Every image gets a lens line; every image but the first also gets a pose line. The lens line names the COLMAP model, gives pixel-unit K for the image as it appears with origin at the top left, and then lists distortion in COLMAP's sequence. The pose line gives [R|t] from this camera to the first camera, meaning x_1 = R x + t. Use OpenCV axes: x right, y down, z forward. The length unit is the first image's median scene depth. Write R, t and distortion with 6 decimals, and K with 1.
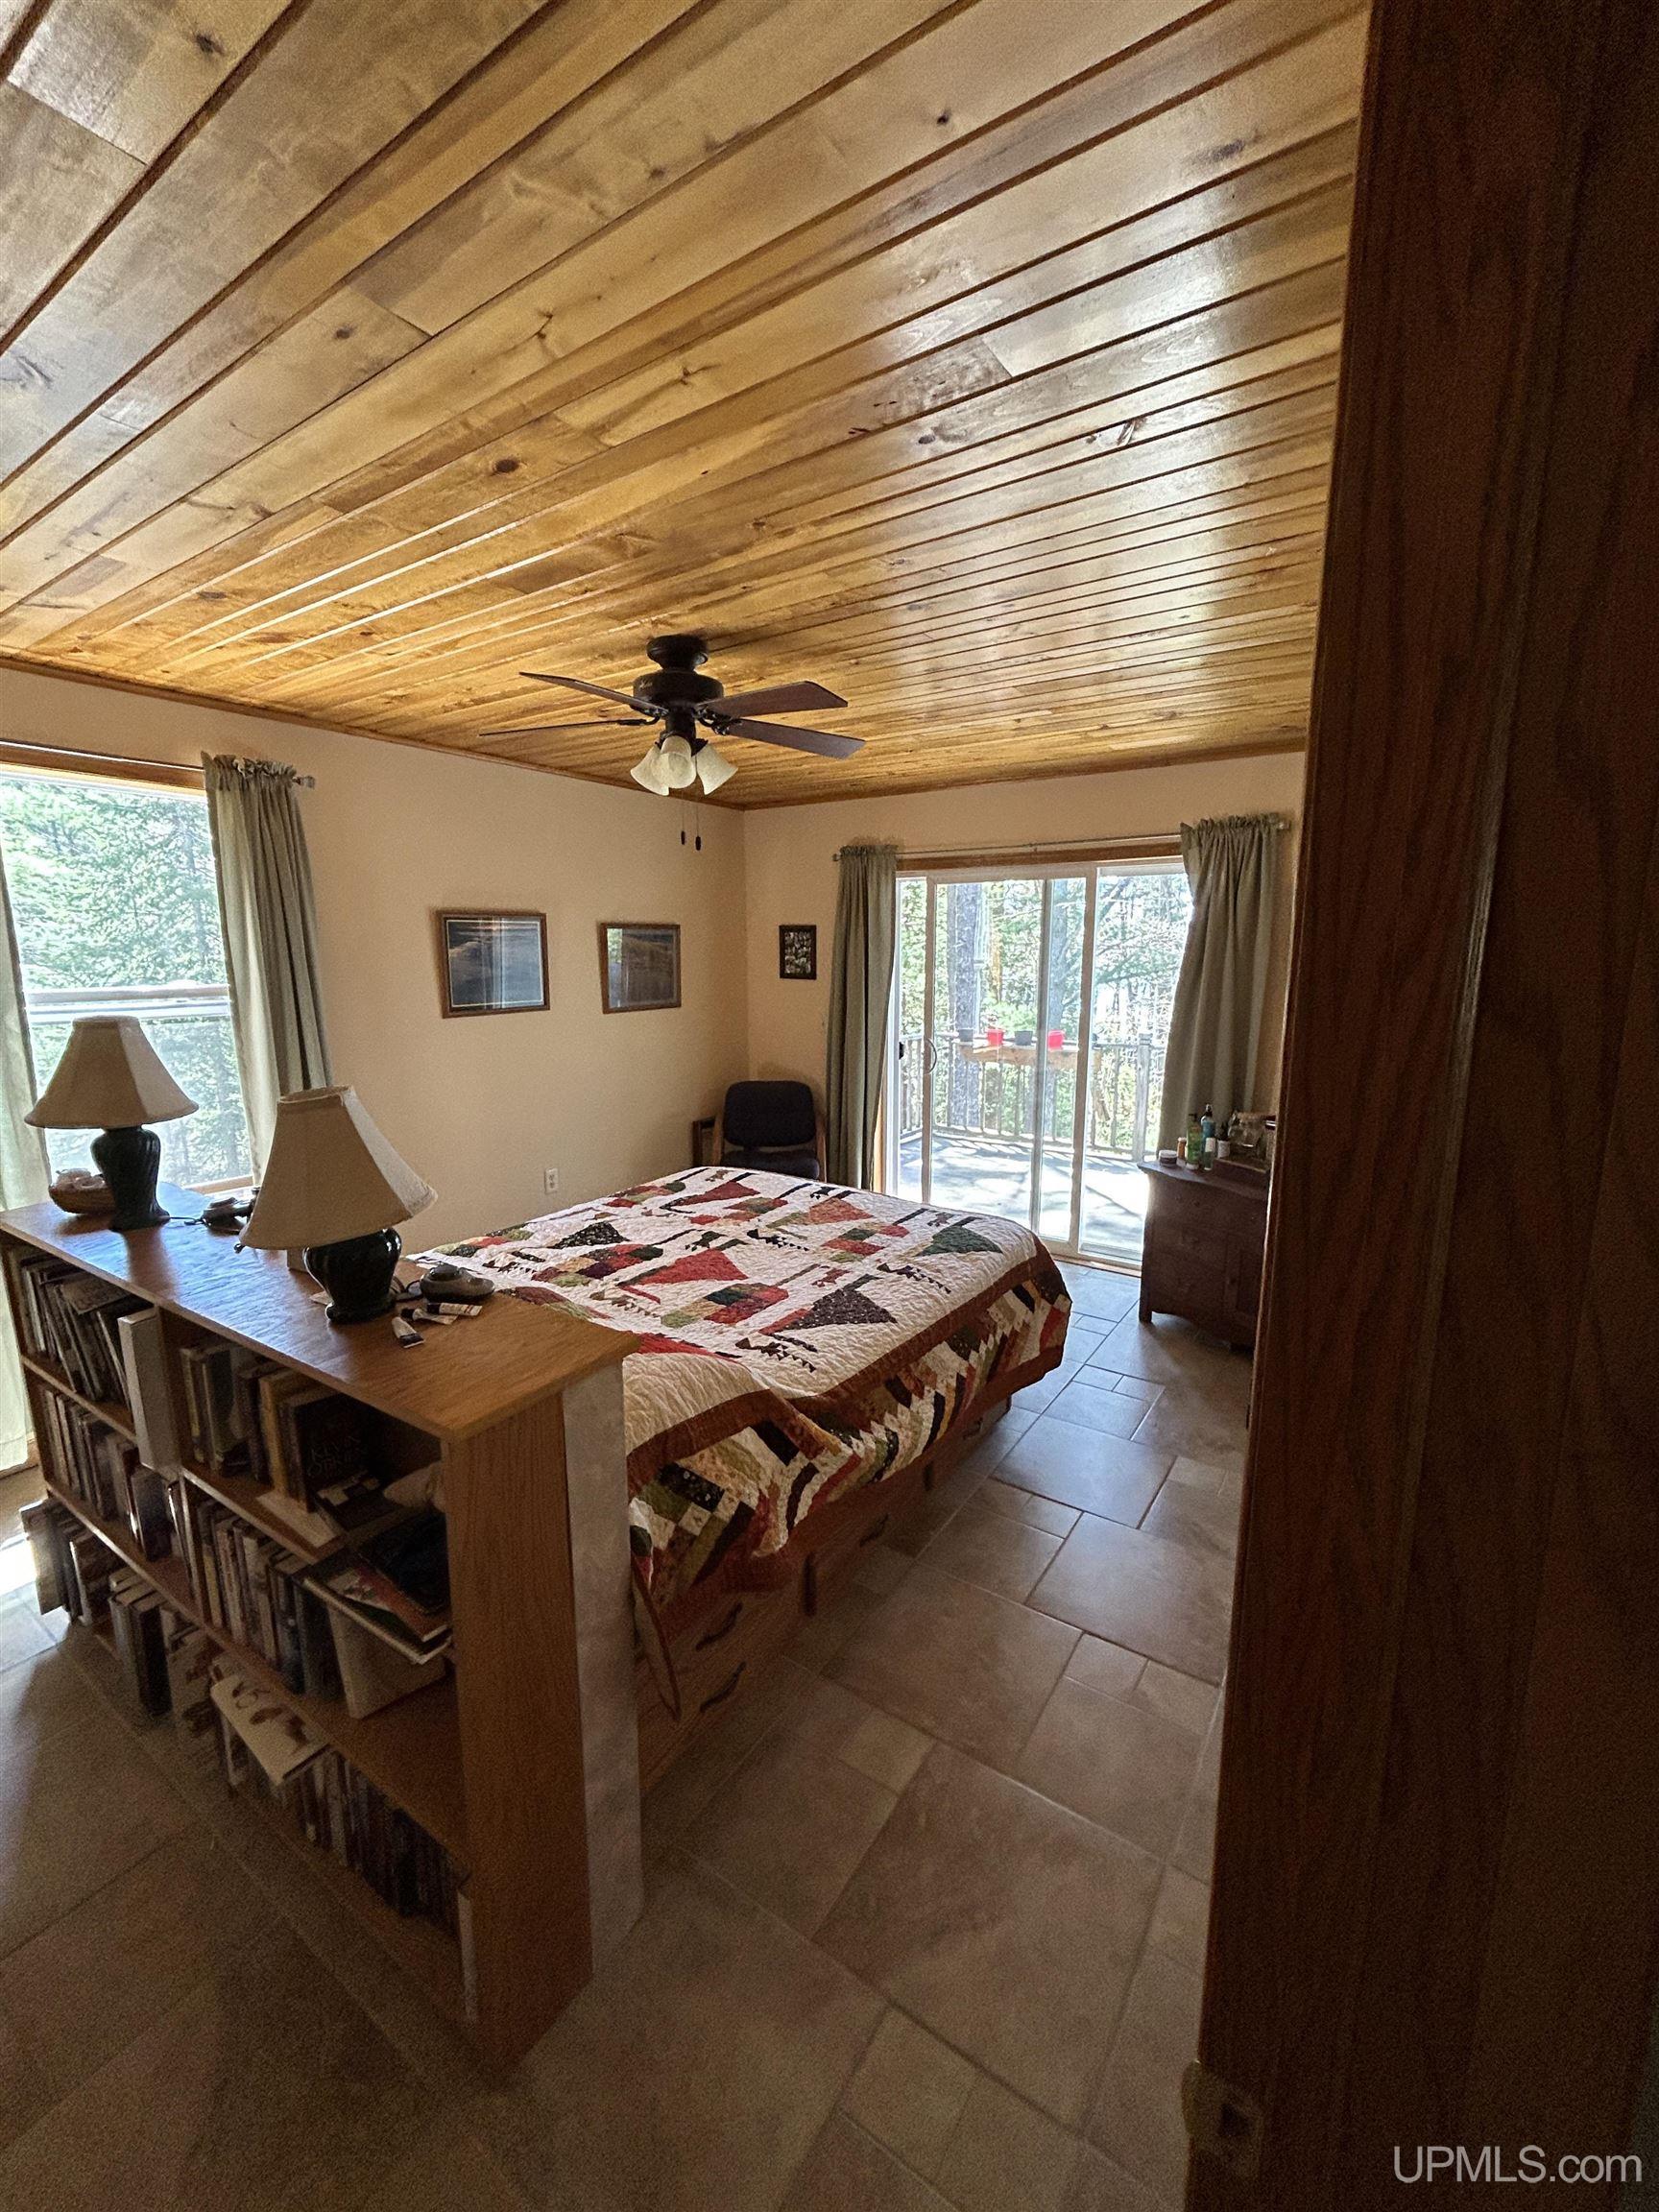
lens RADIAL K [[905.0, 0, 834.6], [0, 905.0, 1110.1], [0, 0, 1]] dist [0.000015, 0.001888]
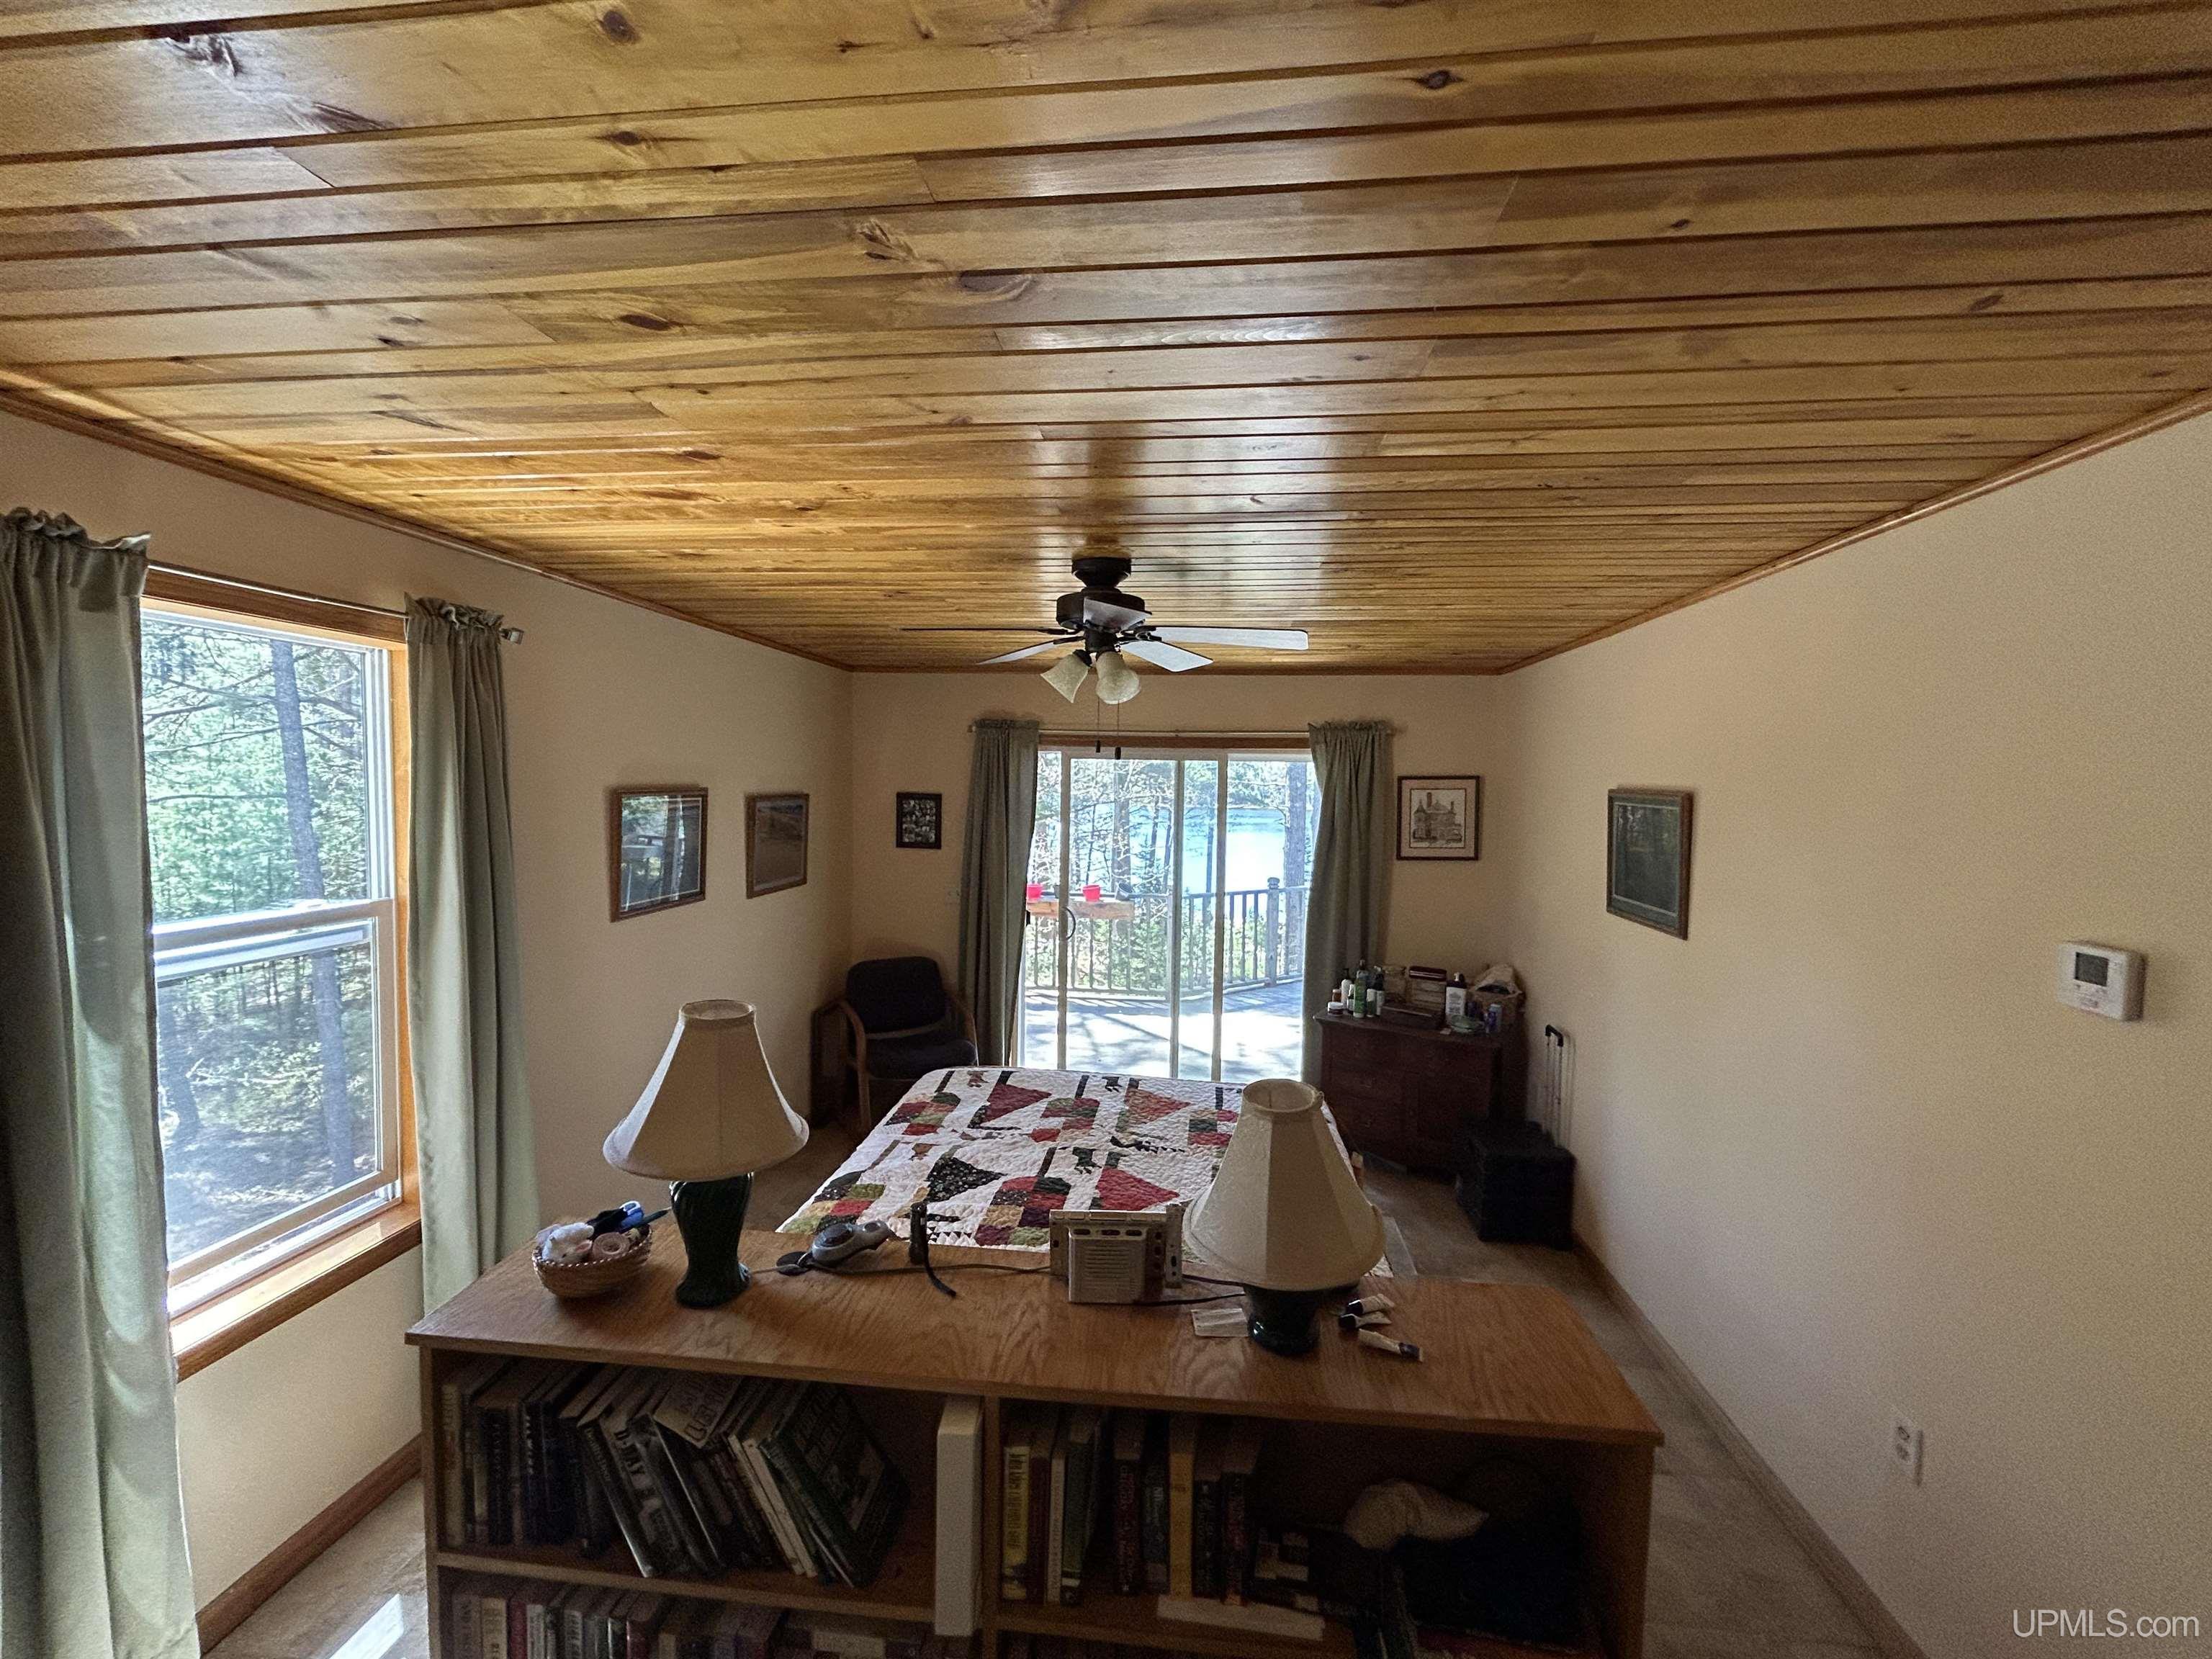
lens RADIAL K [[905.0, 0, 1113.8], [0, 905.0, 829.4], [0, 0, 1]] dist [0.000015, 0.001888]
pose [[0.883871, -0.008009, 0.467662, -0.495705], [0.063549, 0.992638, -0.103107, -0.086825], [-0.463393, 0.120853, 0.877873, 0.107082]]
